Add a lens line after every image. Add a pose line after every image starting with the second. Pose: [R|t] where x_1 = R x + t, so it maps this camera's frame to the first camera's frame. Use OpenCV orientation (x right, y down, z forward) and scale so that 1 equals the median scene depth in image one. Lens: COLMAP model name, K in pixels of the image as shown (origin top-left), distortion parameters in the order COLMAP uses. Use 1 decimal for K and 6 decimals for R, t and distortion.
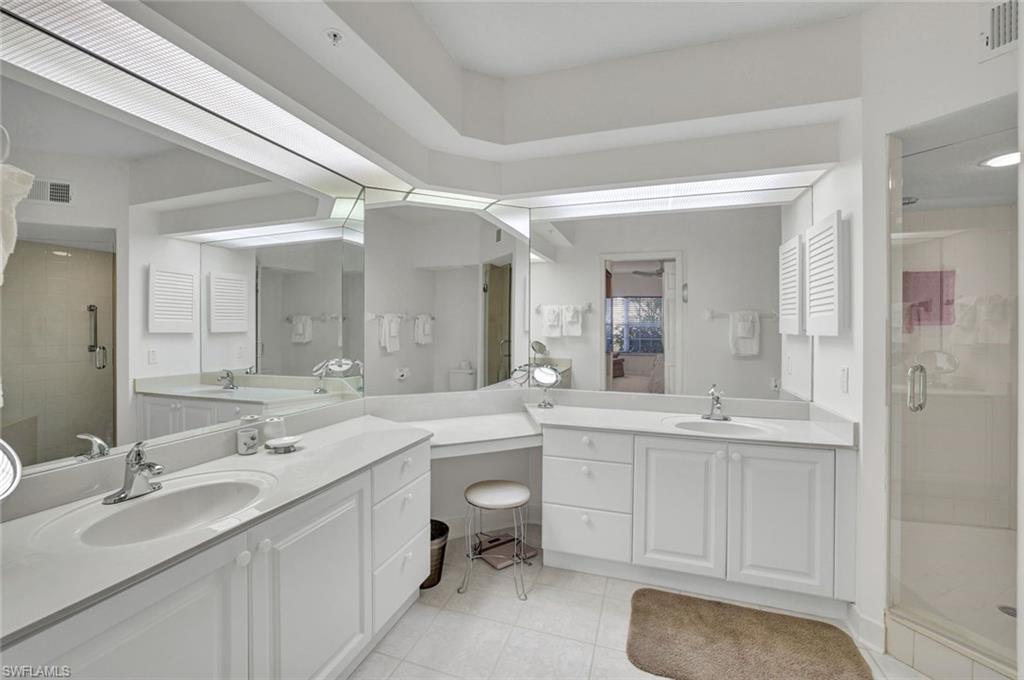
lens RADIAL K [[446.6, 0, 510.1], [0, 446.6, 337.8], [0, 0, 1]] dist [-0.015963, 0.007451]
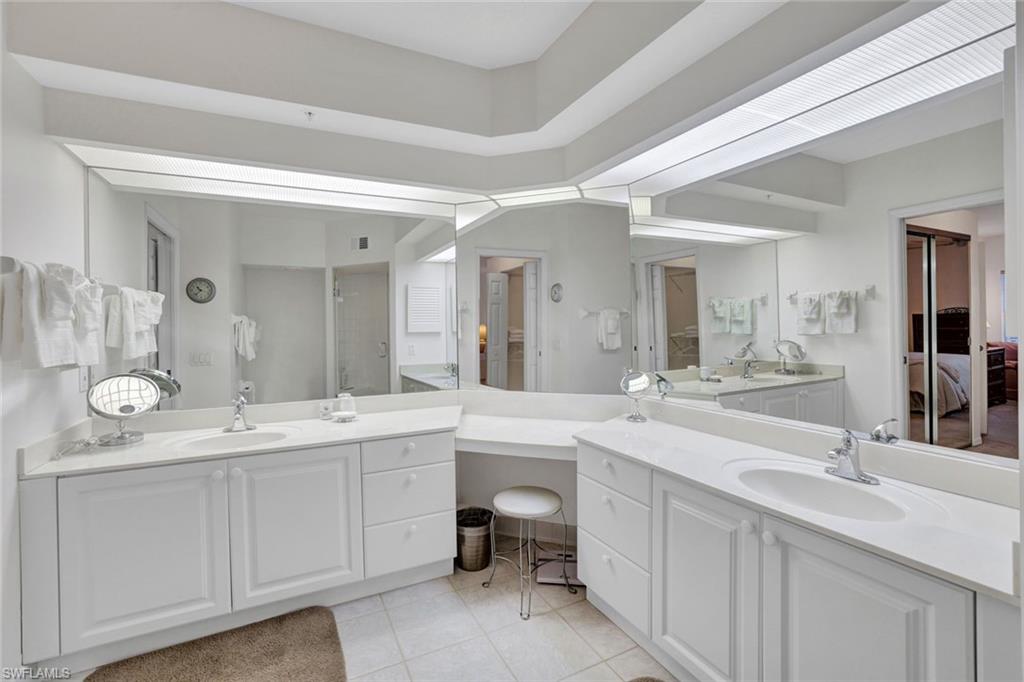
lens RADIAL K [[446.6, 0, 515.3], [0, 446.6, 339.8], [0, 0, 1]] dist [-0.015963, 0.007451]
pose [[0.711965, 0.011908, -0.702114, 0.596827], [-0.000806, 0.999869, 0.016140, -0.010541], [0.702215, -0.010925, 0.711882, 0.295989]]
